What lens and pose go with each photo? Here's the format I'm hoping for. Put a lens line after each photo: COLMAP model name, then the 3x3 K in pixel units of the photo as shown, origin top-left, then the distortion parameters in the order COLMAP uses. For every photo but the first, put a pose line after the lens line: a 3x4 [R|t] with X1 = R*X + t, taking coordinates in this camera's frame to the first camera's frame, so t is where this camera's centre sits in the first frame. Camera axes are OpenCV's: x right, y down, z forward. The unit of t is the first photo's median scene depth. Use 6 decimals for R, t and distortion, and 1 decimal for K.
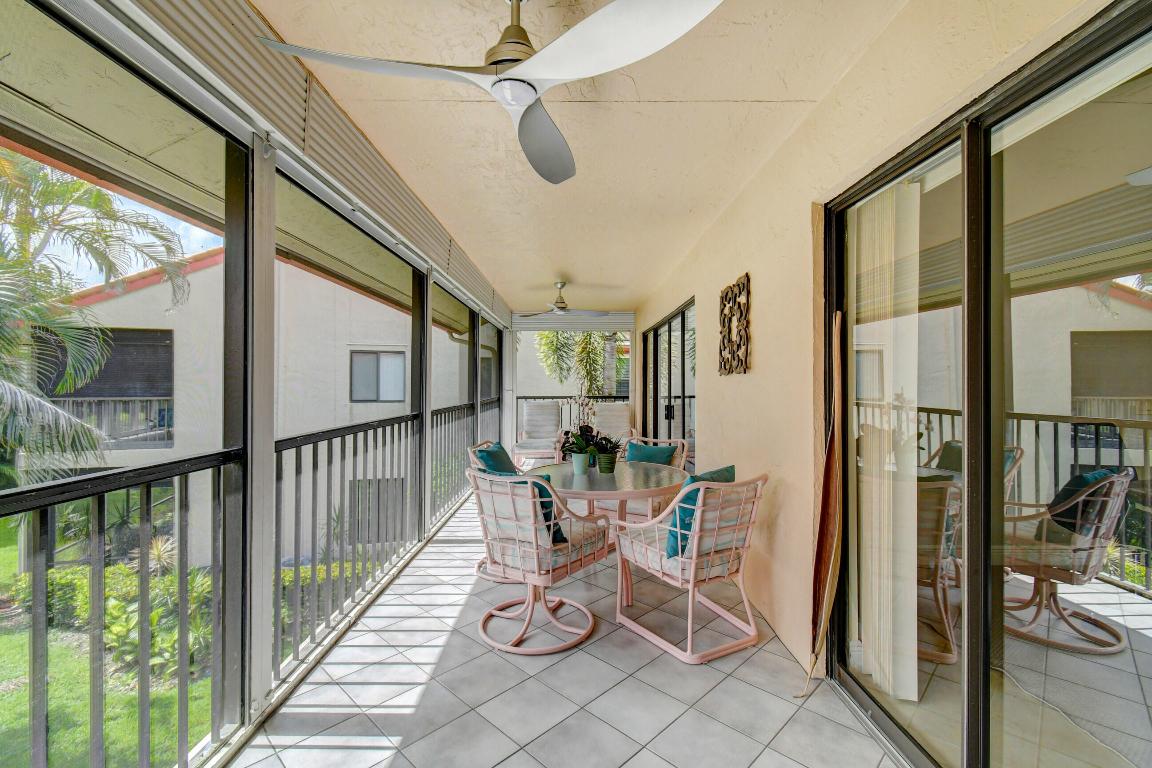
lens RADIAL K [[500.5, 0, 571.7], [0, 500.5, 383.2], [0, 0, 1]] dist [0.019503, -0.007648]
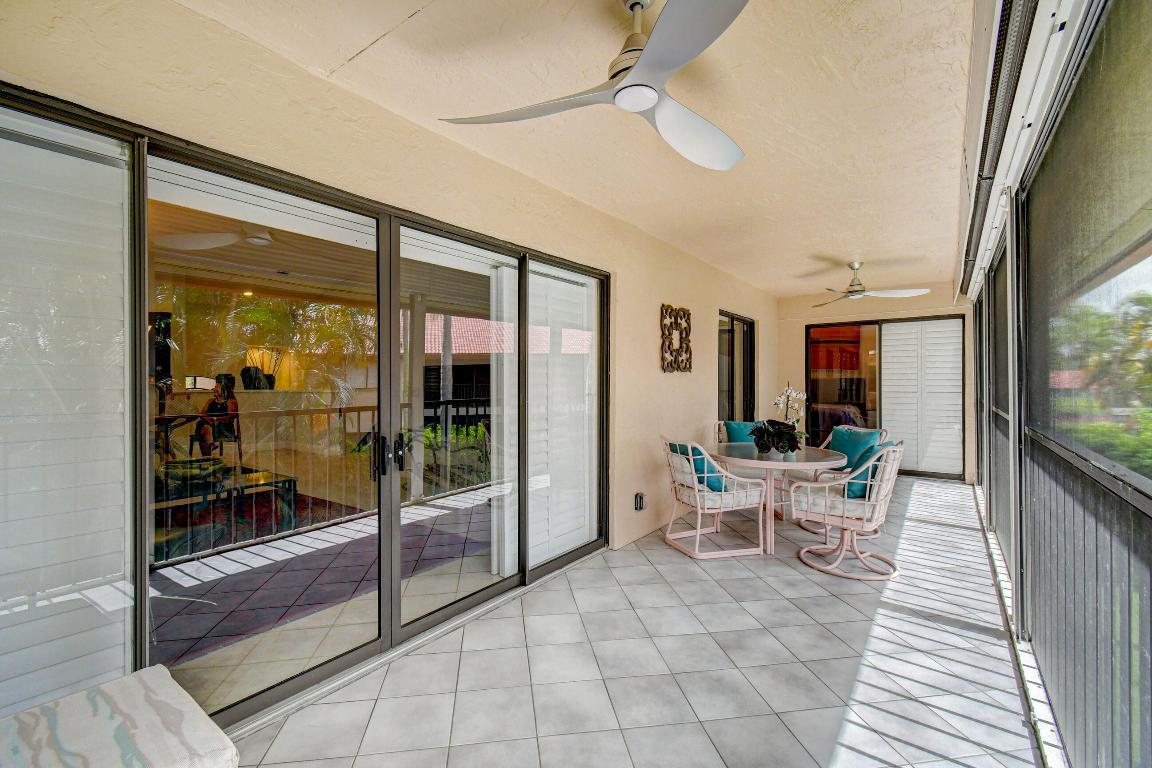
lens RADIAL K [[500.5, 0, 571.7], [0, 500.5, 383.2], [0, 0, 1]] dist [0.019503, -0.007648]
pose [[-0.801038, 0.009736, 0.598535, -0.289845], [0.011636, 0.999932, -0.000693, 0.013143], [-0.598501, 0.006410, -0.801097, 2.242333]]
